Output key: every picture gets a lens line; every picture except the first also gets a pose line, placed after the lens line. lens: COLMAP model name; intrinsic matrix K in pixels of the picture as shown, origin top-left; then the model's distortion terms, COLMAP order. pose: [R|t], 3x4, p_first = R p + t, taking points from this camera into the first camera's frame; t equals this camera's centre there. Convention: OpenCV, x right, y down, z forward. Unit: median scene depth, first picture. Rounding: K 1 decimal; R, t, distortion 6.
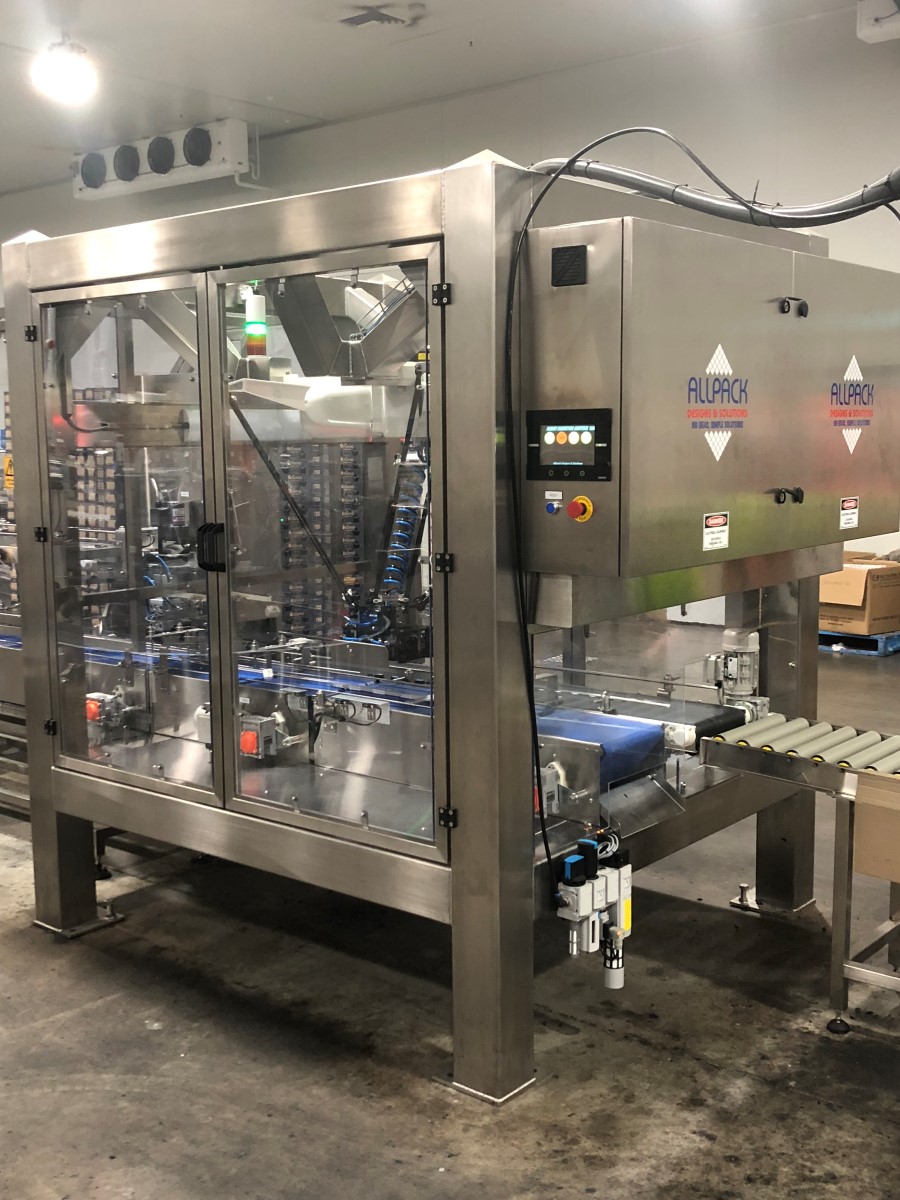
lens RADIAL K [[1345.9, 0, 446.7], [0, 1345.9, 598.2], [0, 0, 1]] dist [0.021509, 0.000000]
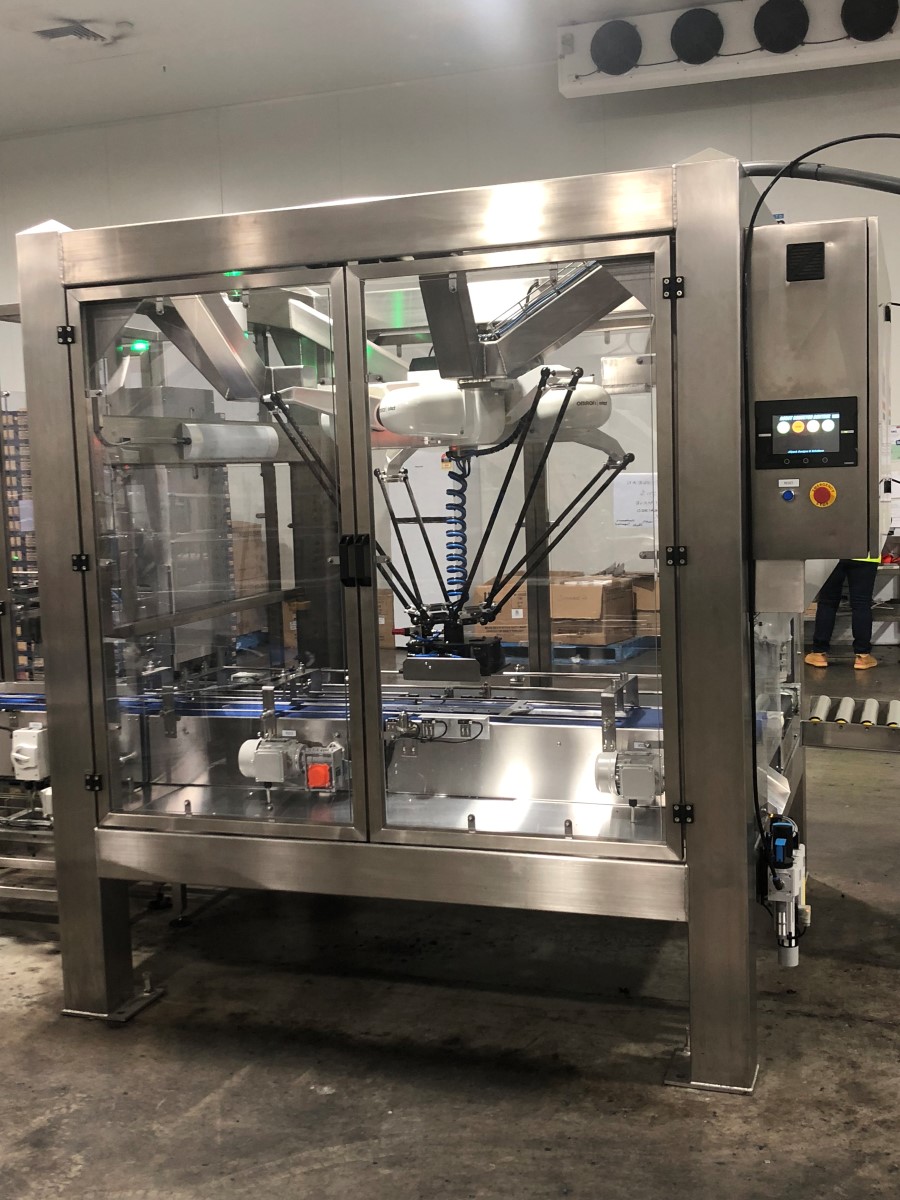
lens RADIAL K [[1345.9, 0, 451.8], [0, 1345.9, 596.4], [0, 0, 1]] dist [0.021509, 0.000000]
pose [[0.934853, -0.056571, 0.350500, -0.436508], [0.069173, 0.997327, -0.023528, 0.013494], [-0.348233, 0.046240, 0.936267, 0.106798]]
